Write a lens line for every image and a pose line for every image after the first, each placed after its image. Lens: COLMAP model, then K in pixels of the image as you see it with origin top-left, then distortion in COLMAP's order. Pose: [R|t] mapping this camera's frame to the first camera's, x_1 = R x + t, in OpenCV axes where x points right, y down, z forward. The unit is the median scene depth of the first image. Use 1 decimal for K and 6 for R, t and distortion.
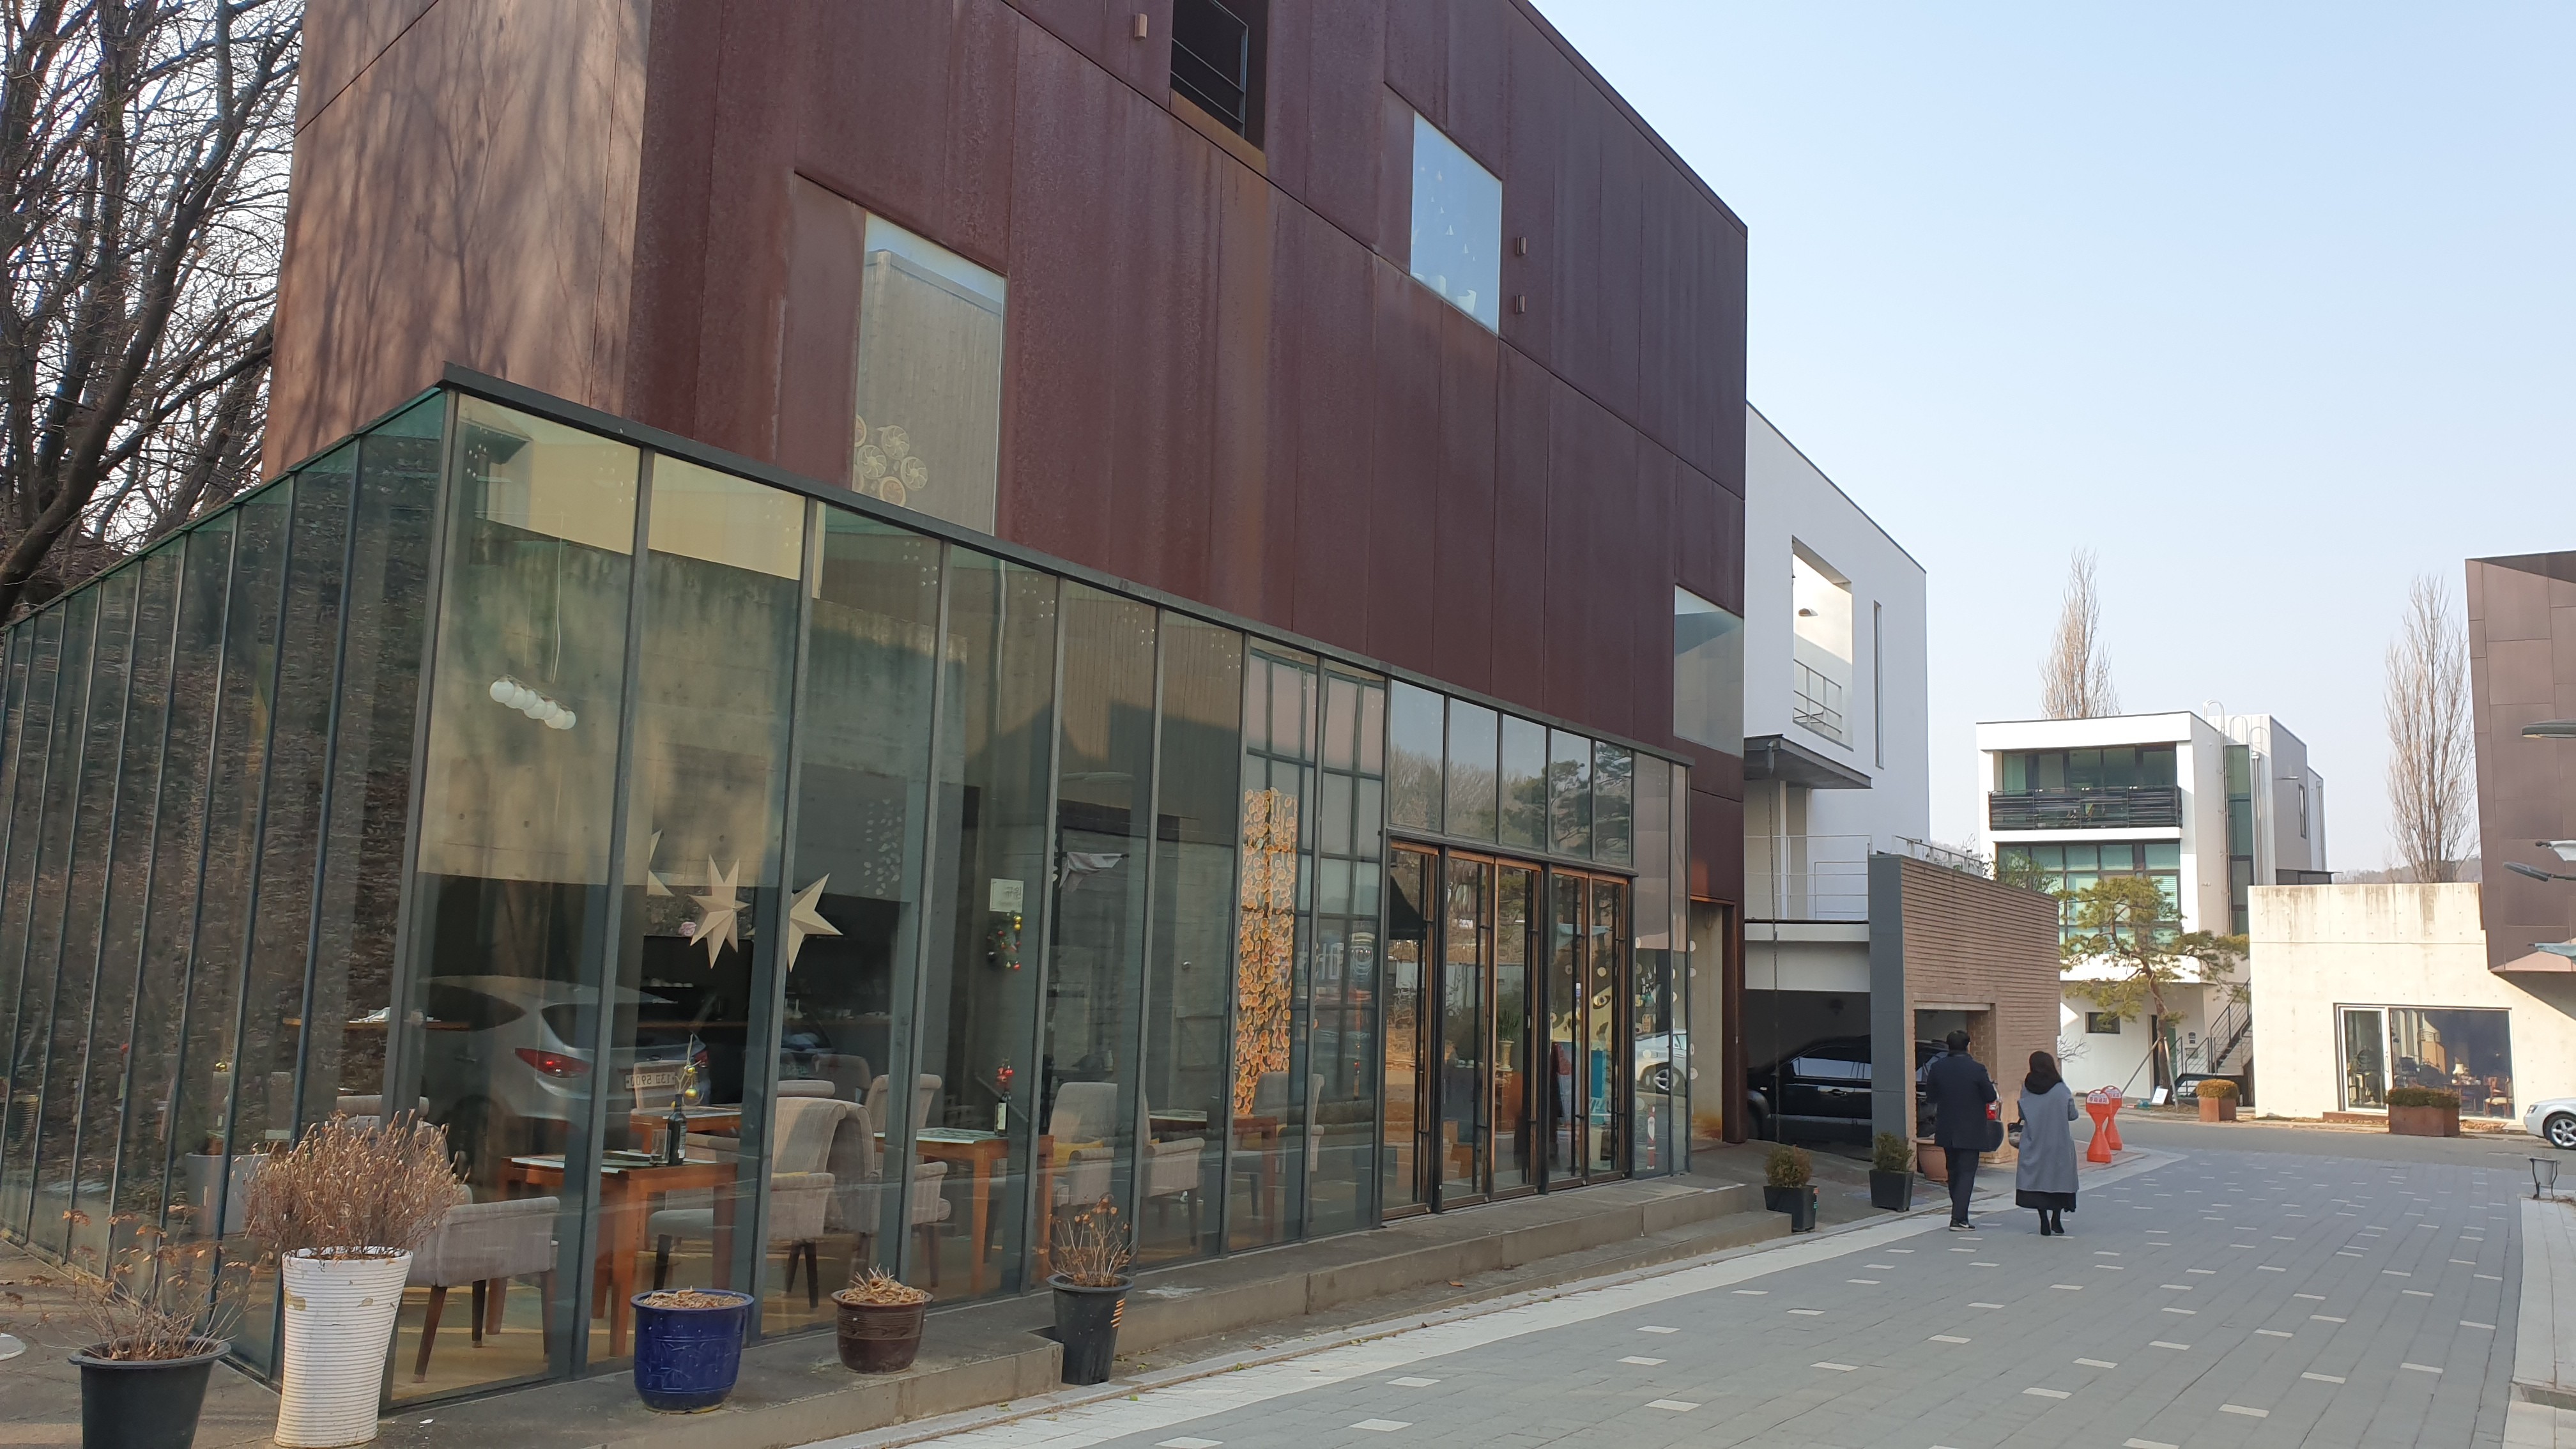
lens RADIAL K [[1998.9, 0, 1288.0], [0, 1998.9, 724.5], [0, 0, 1]] dist [0.040699, -0.005999]
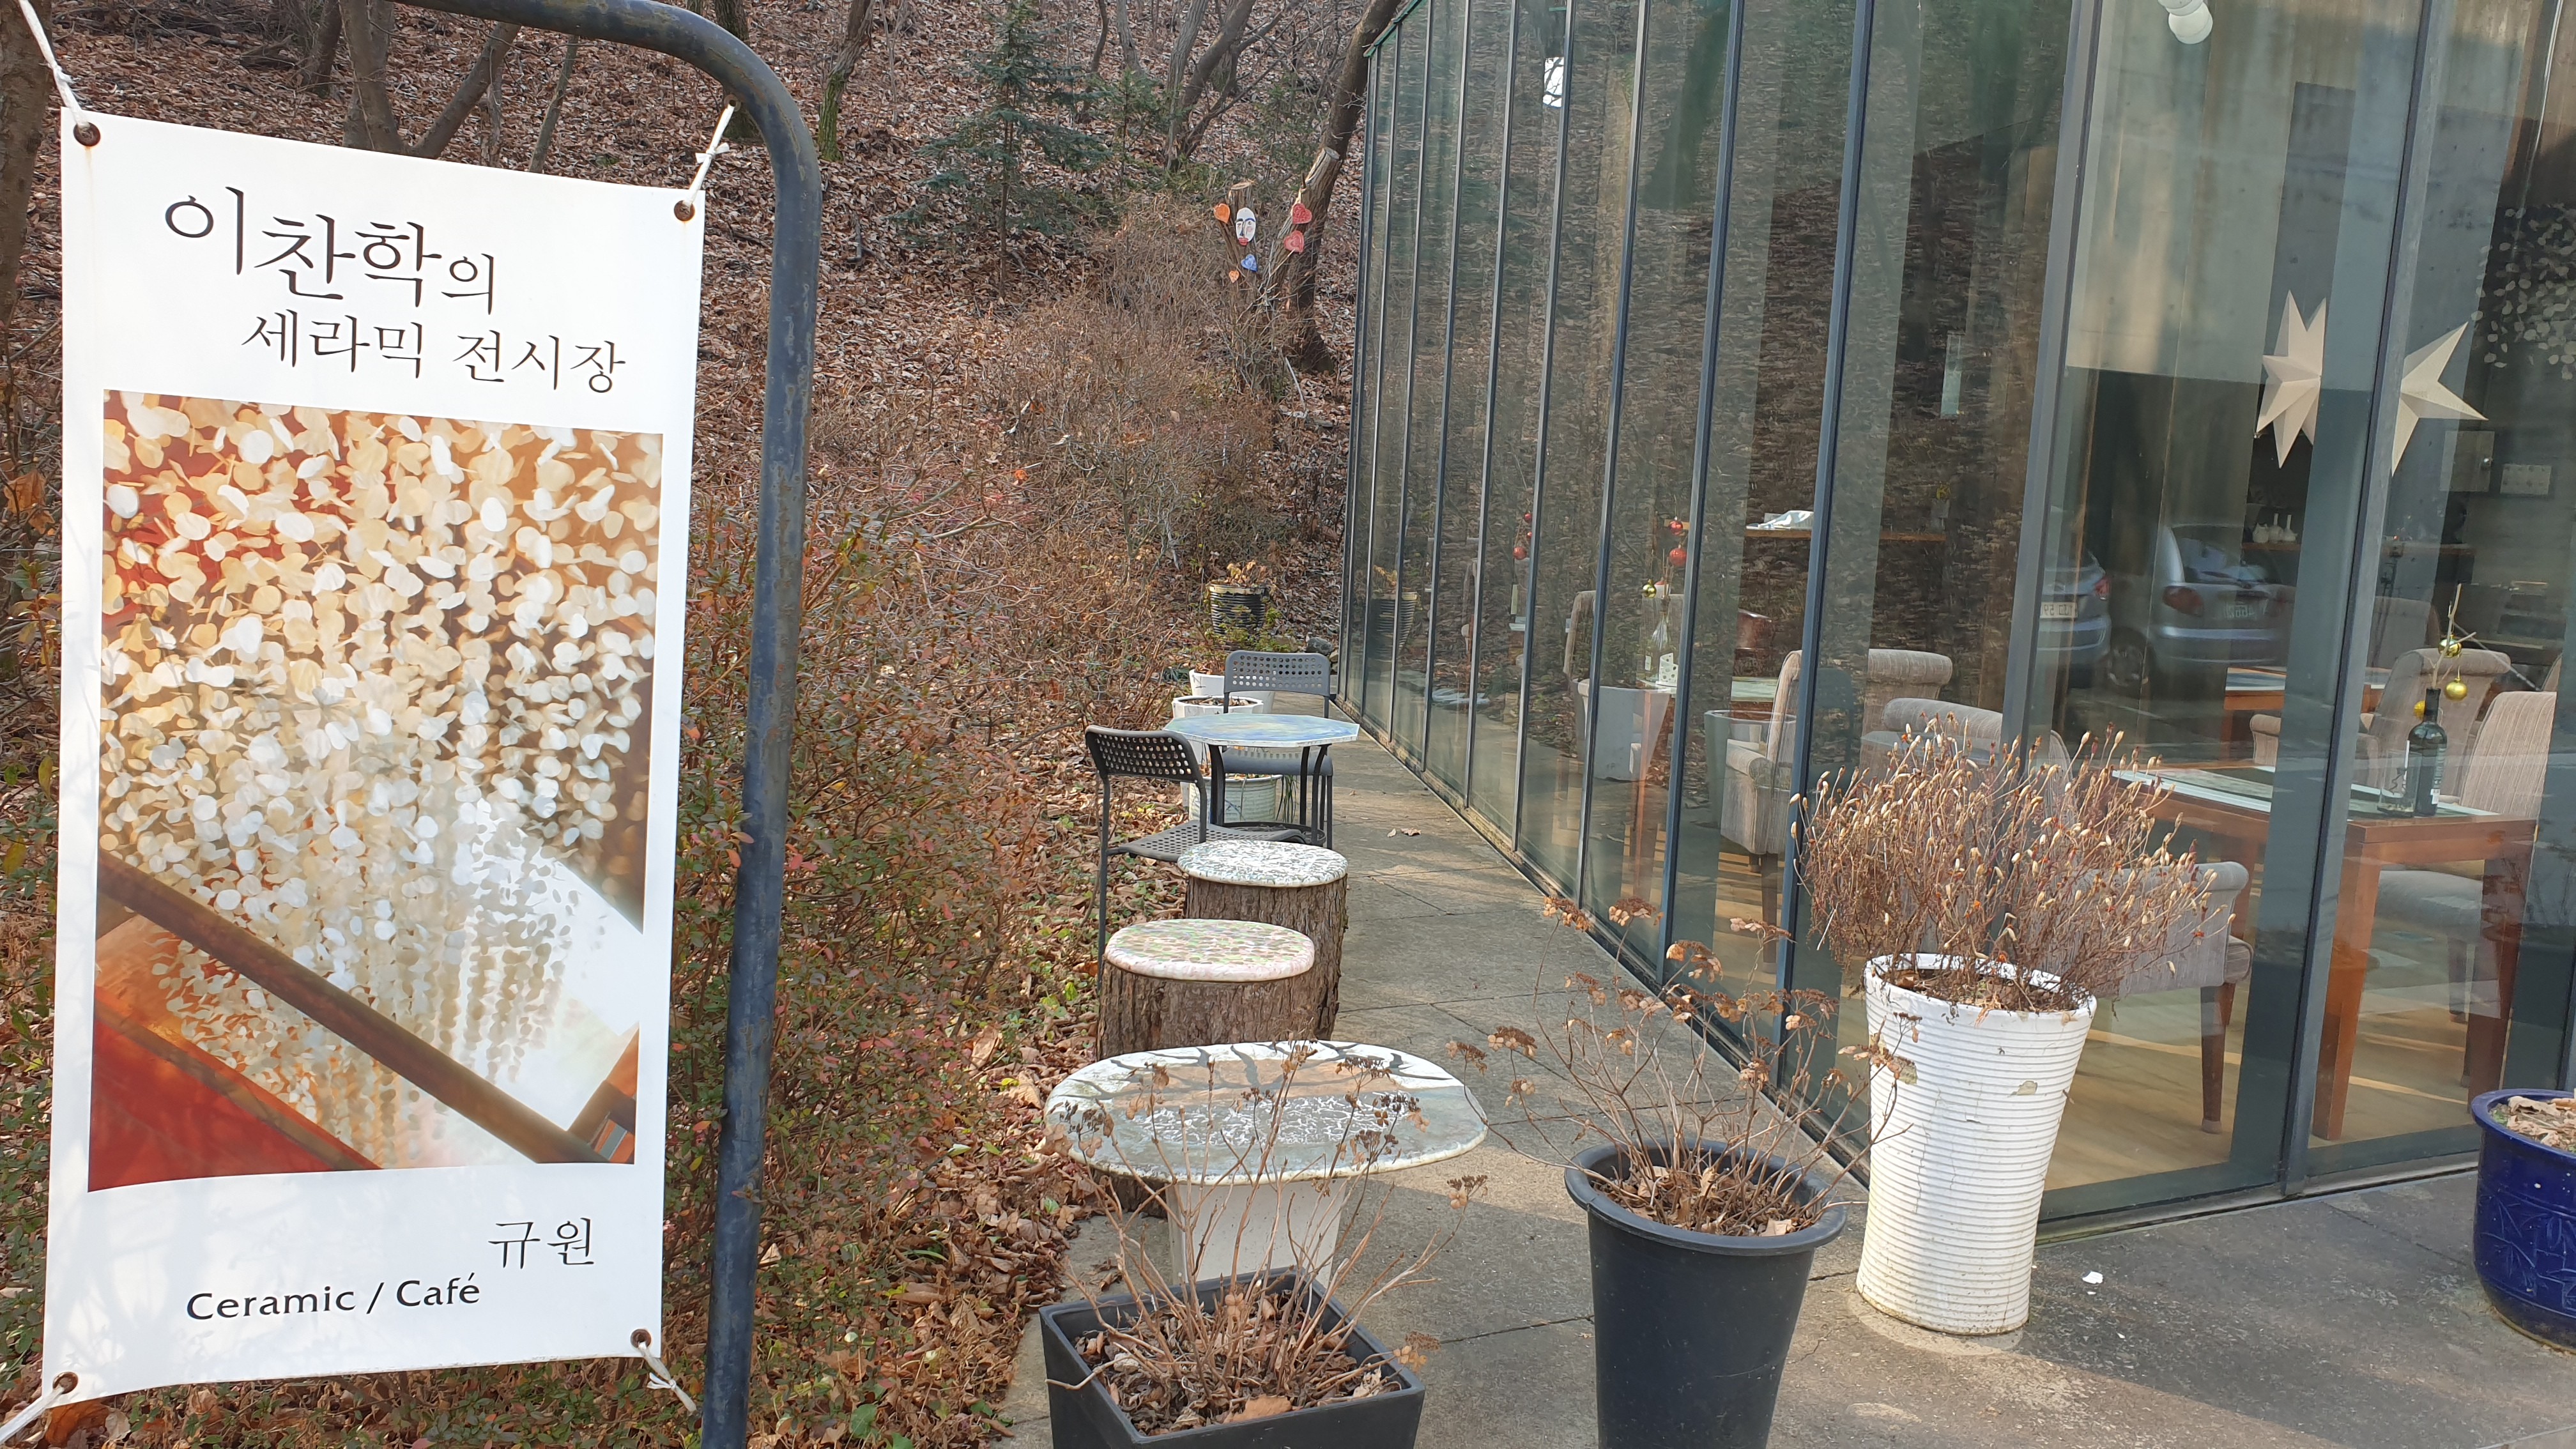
lens RADIAL K [[1998.9, 0, 1288.0], [0, 1998.9, 724.5], [0, 0, 1]] dist [0.040699, -0.005999]
pose [[0.823840, 0.091461, -0.559395, -0.210870], [0.046855, 0.972530, 0.228012, 0.043894], [0.564883, -0.214056, 0.796924, 0.319391]]
